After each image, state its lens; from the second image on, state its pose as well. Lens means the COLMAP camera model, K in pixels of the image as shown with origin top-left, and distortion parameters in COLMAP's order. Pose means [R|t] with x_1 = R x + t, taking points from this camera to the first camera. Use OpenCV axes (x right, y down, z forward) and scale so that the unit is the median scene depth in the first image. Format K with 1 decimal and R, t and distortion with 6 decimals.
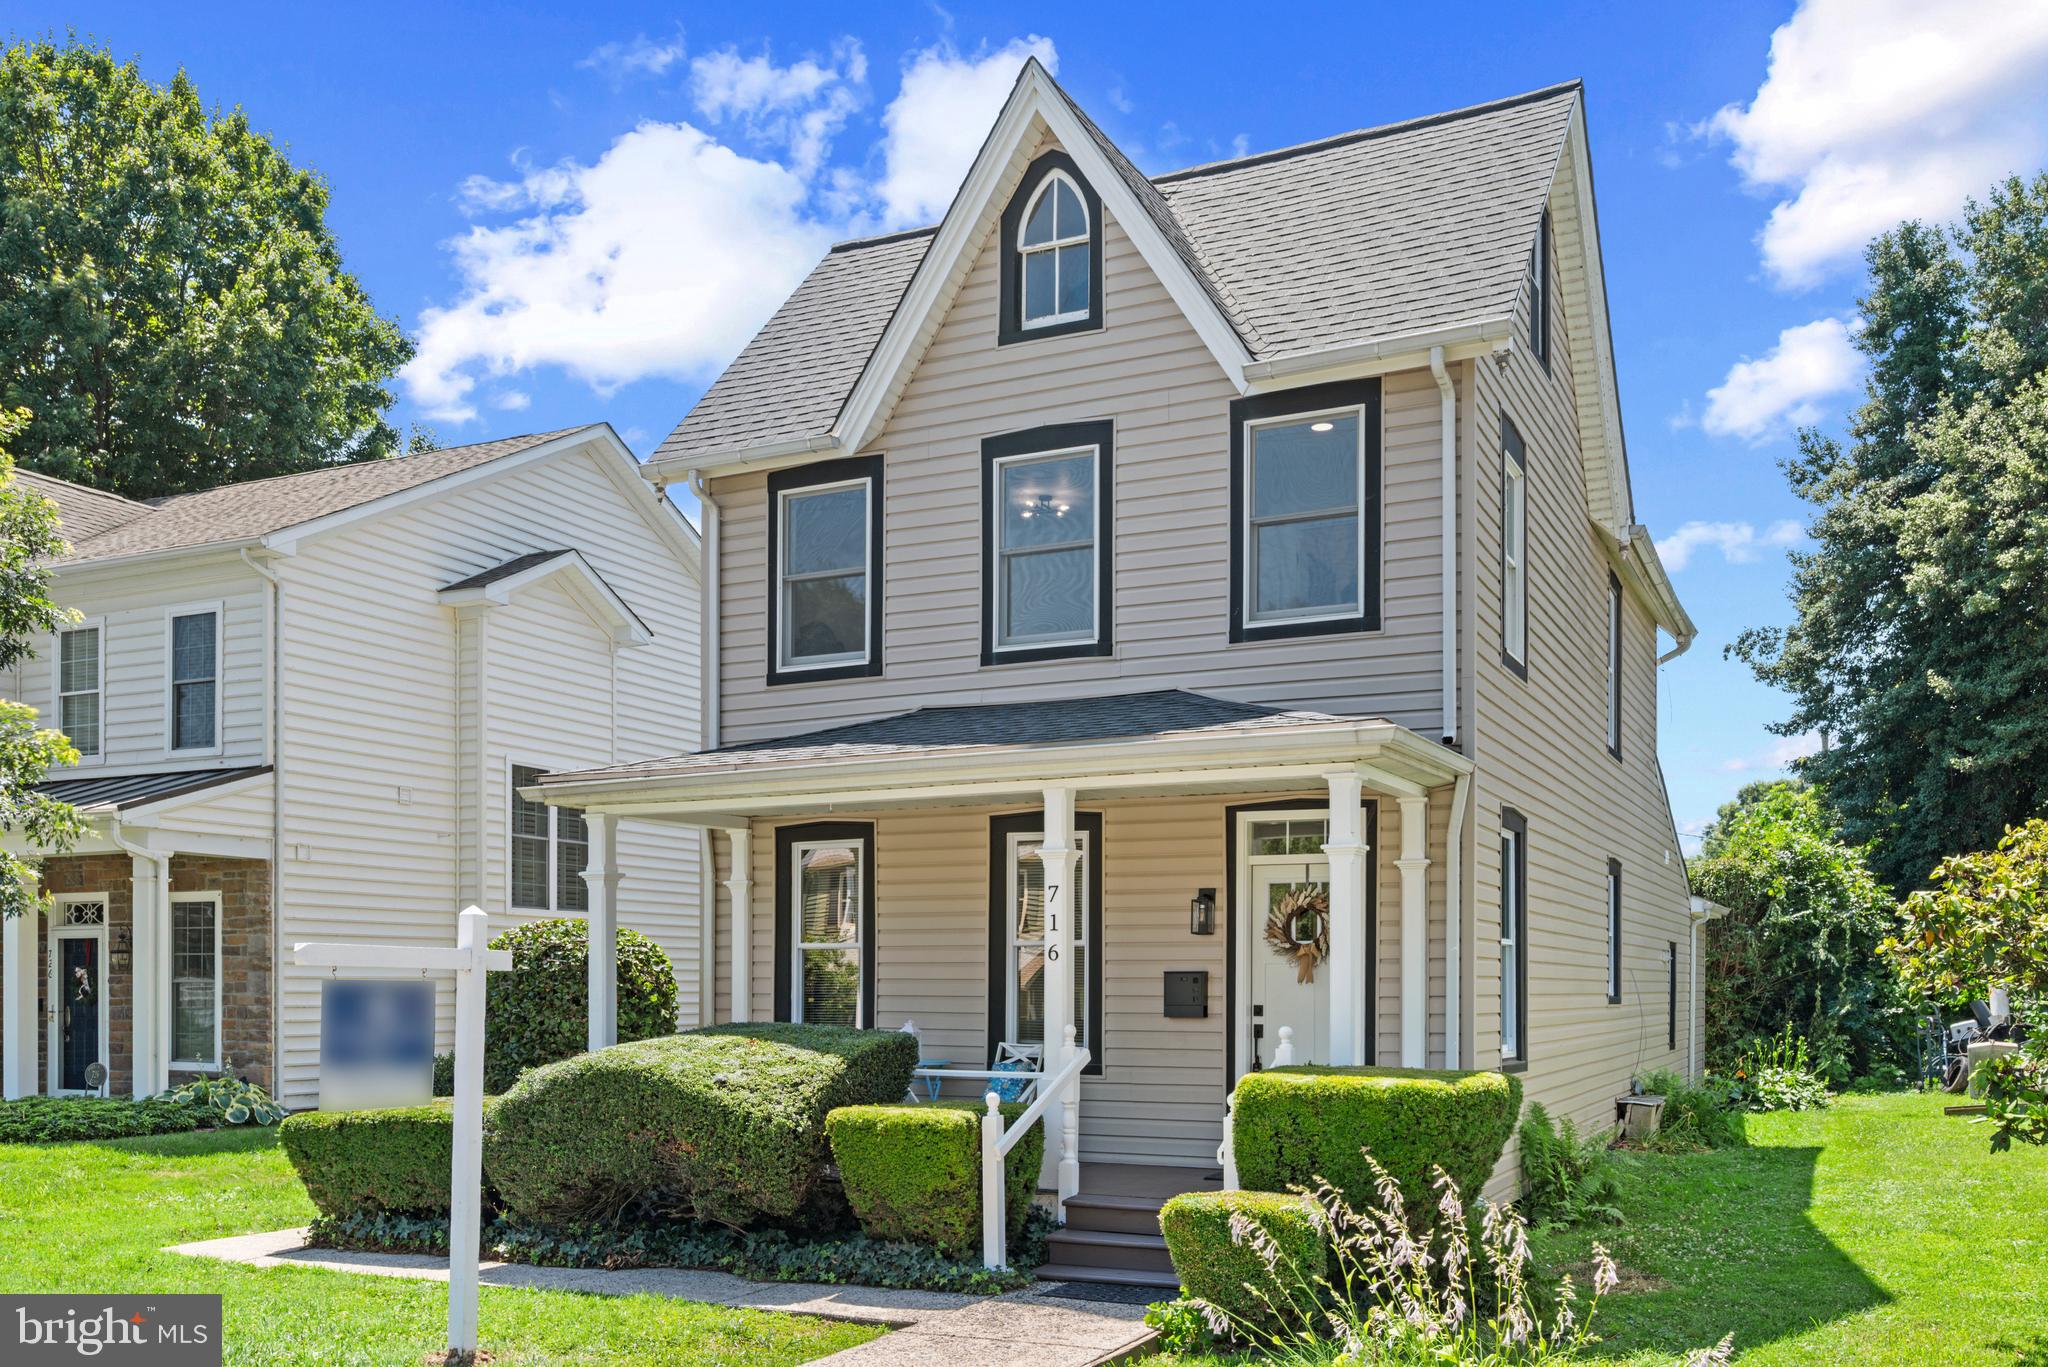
lens RADIAL K [[1781.1, 0, 1024.9], [0, 1781.1, 960.3], [0, 0, 1]] dist [-0.000817, 0.003096]
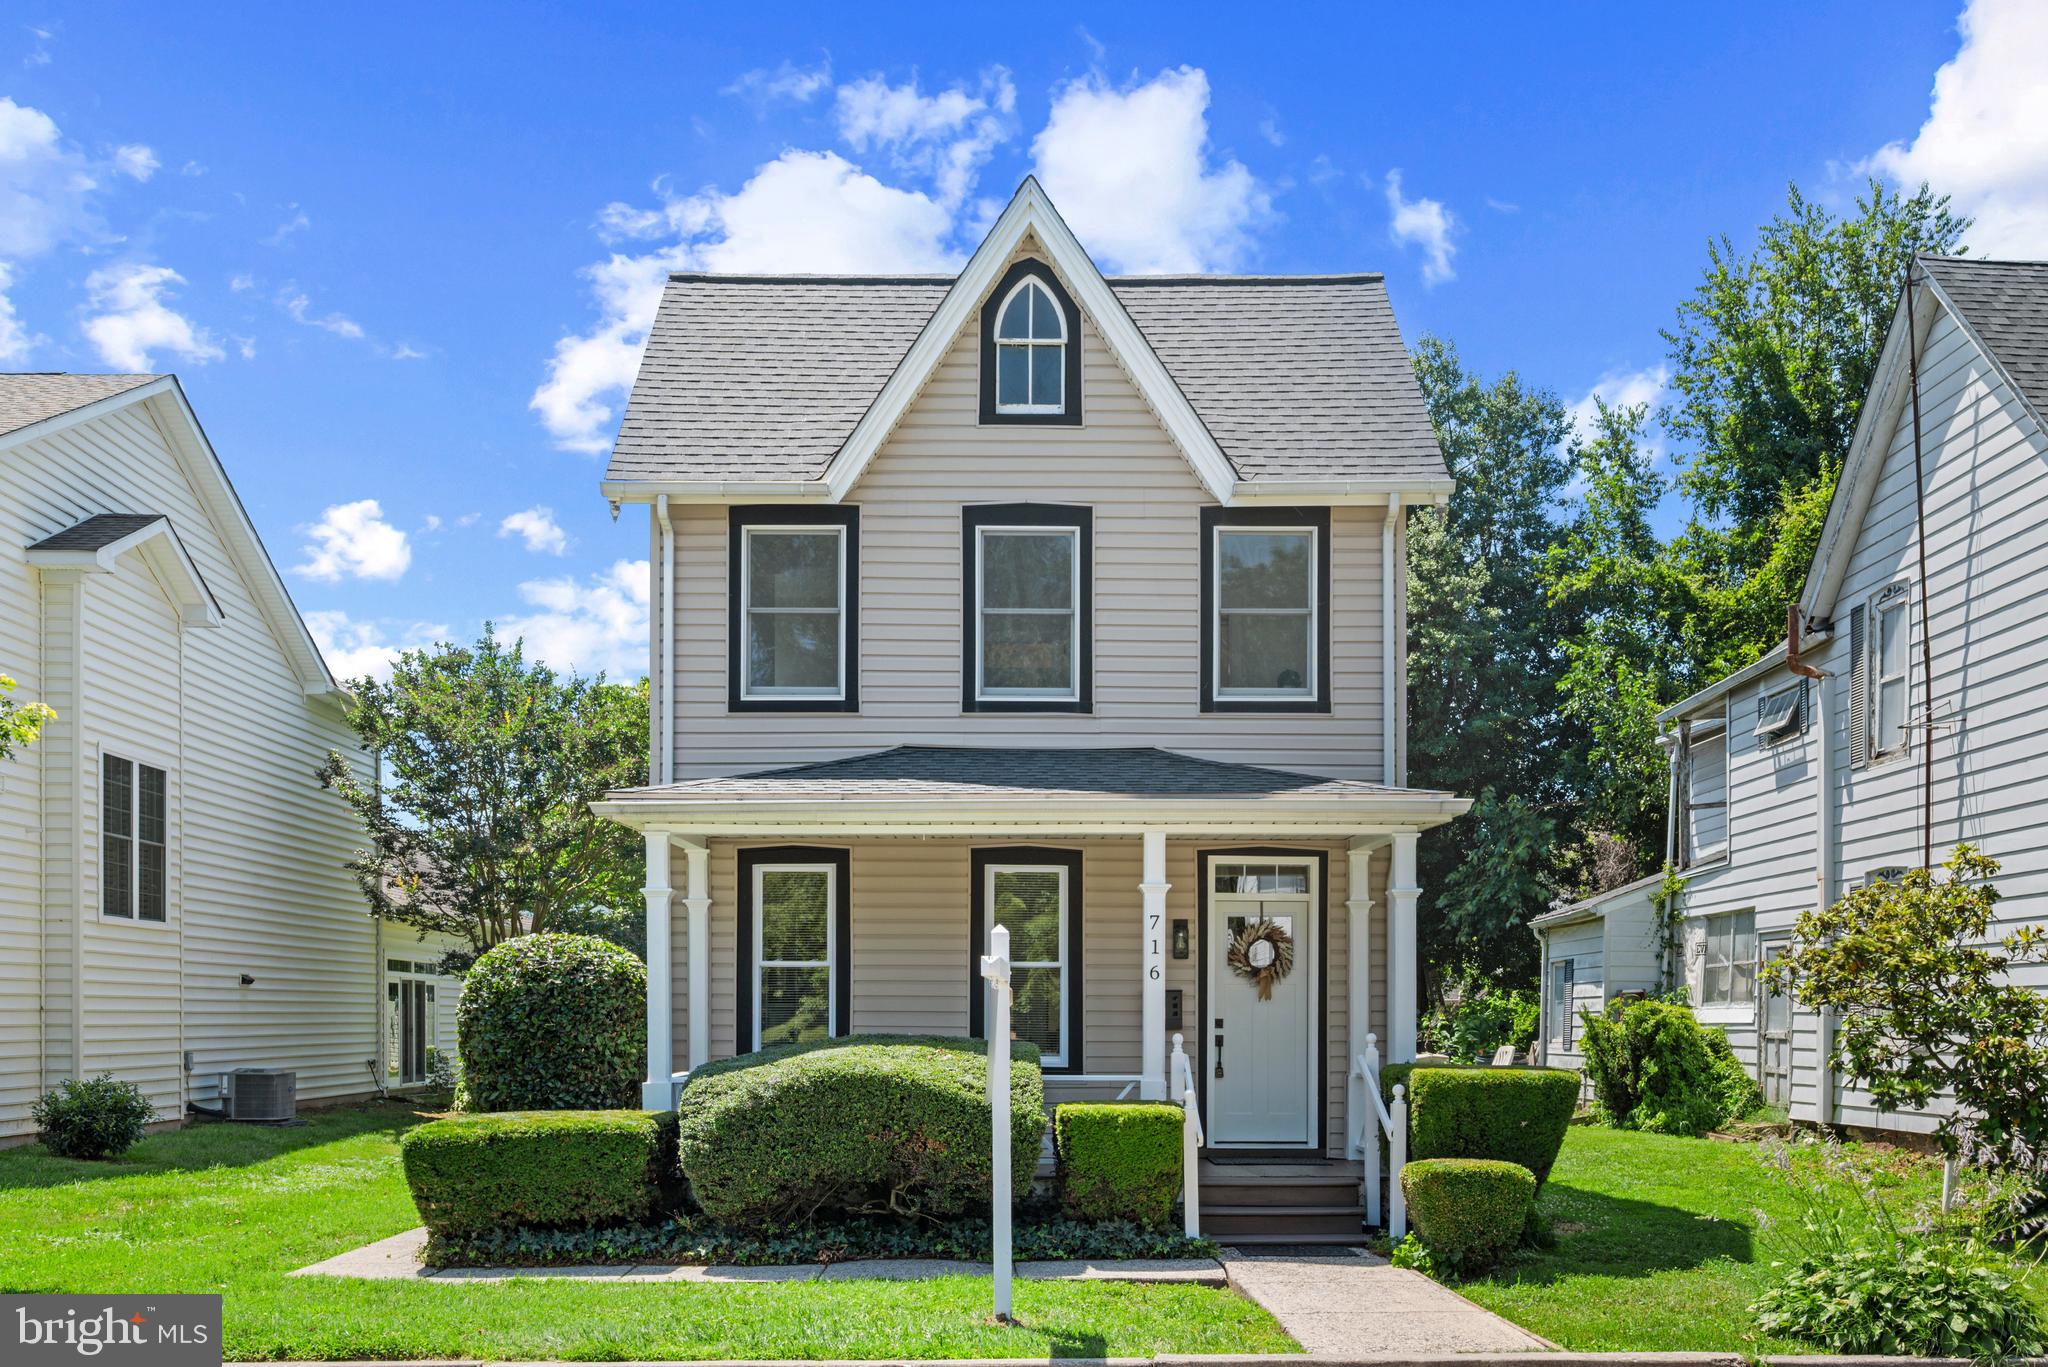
lens RADIAL K [[1848.7, 0, 1022.9], [0, 1848.7, 994.7], [0, 0, 1]] dist [-0.003392, -0.008599]
pose [[0.892021, 0.005081, 0.451966, -0.506551], [-0.007245, 0.999969, 0.003057, 0.005941], [-0.451936, -0.006001, 0.892030, -0.038298]]
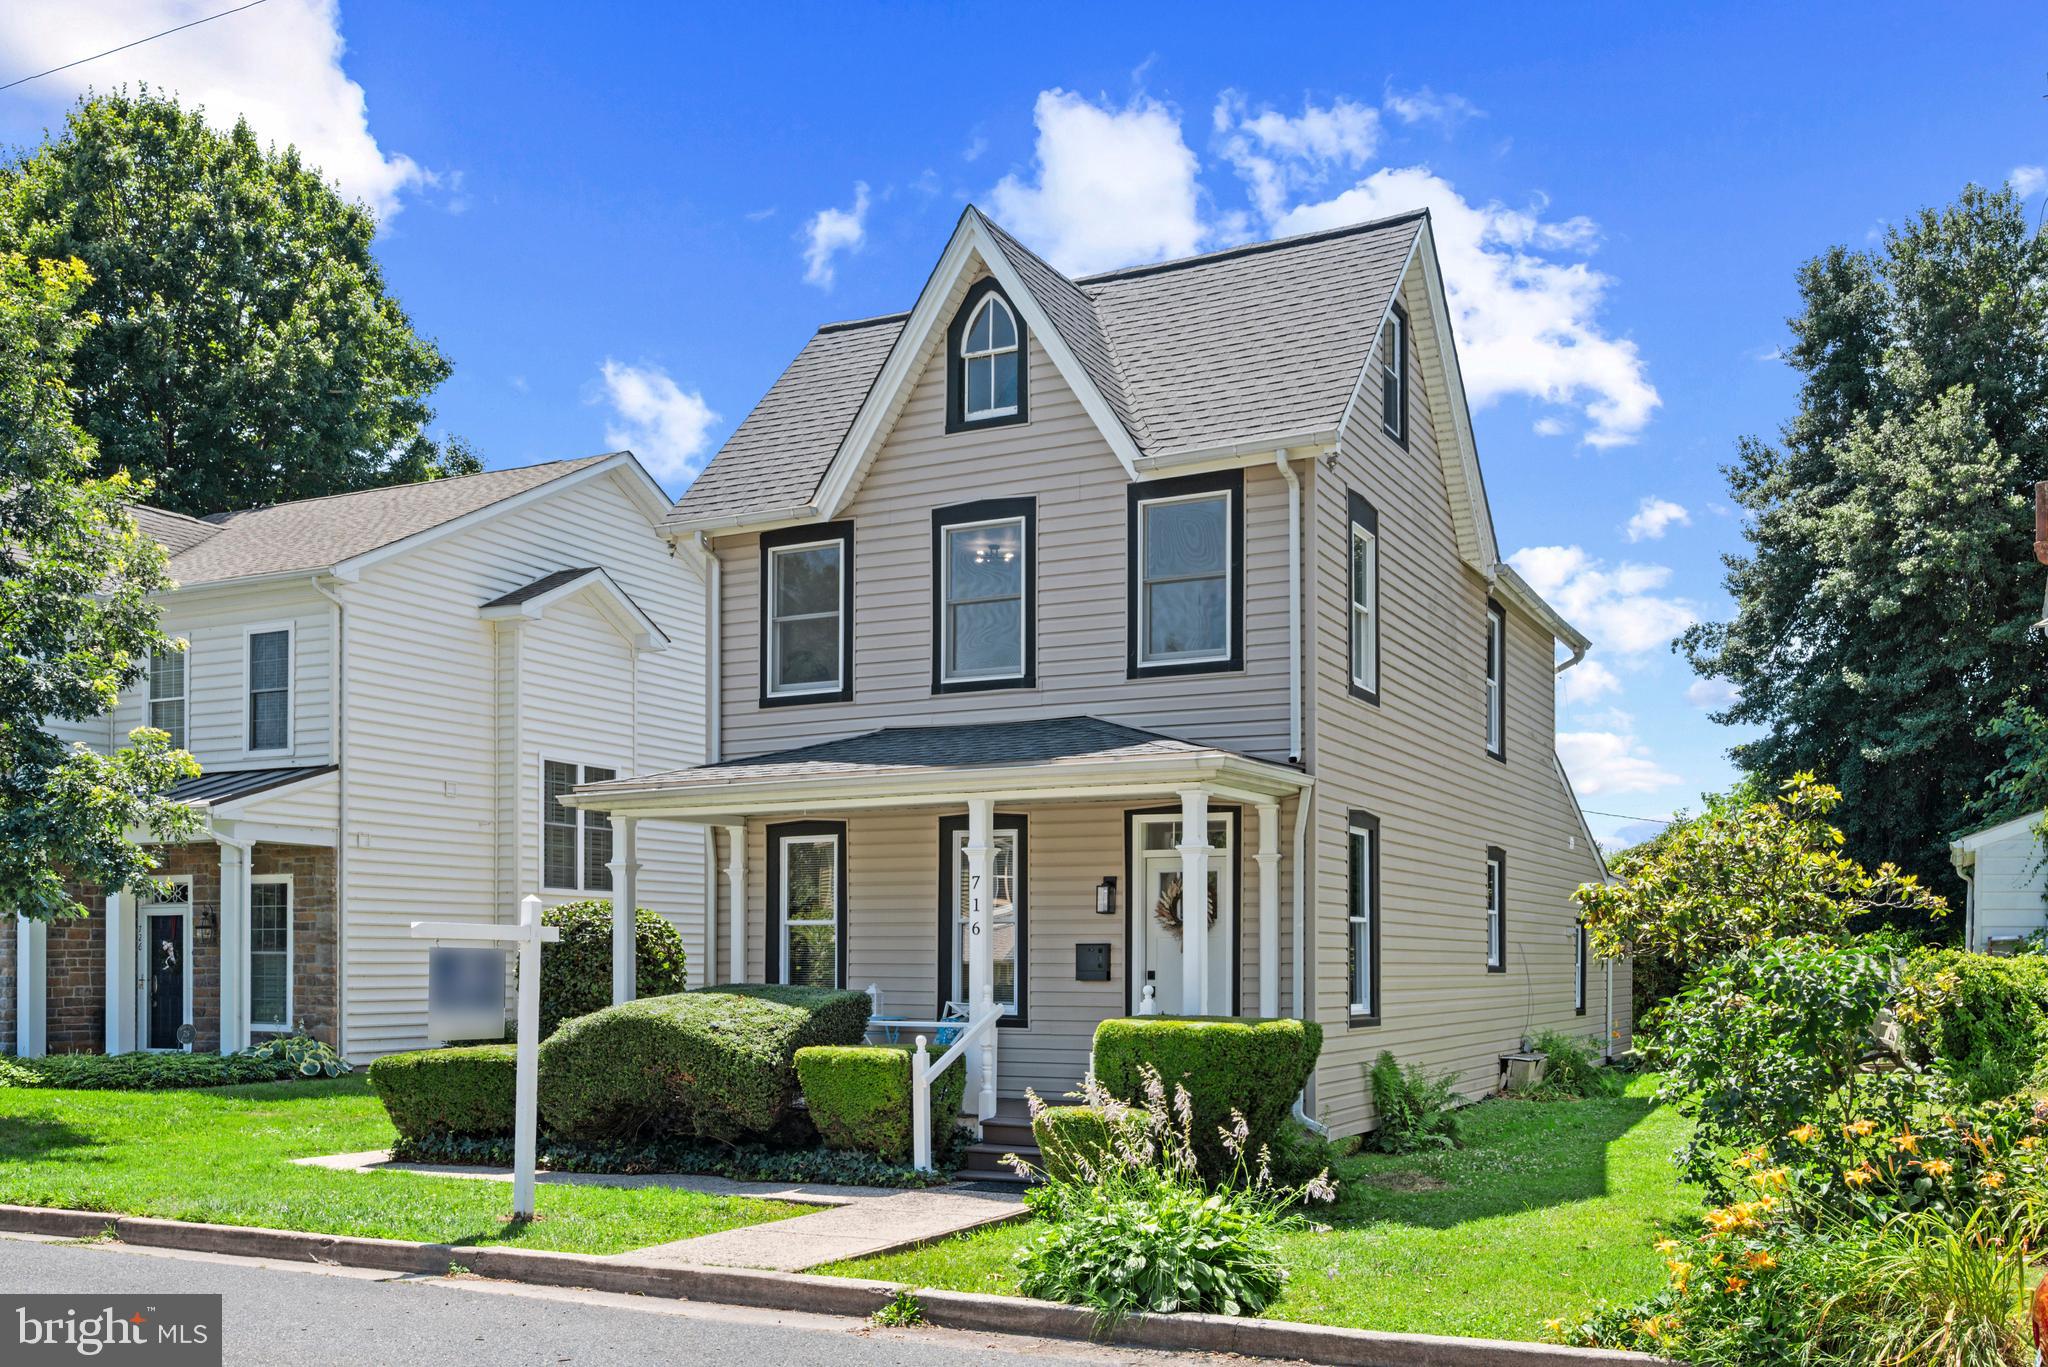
lens RADIAL K [[1842.1, 0, 1019.9], [0, 1842.1, 927.8], [0, 0, 1]] dist [-0.001811, -0.002700]
pose [[0.999767, -0.000069, -0.021587, 0.063502], [-0.000016, 0.999992, -0.003954, 0.000428], [0.021587, 0.003954, 0.999759, -0.265890]]
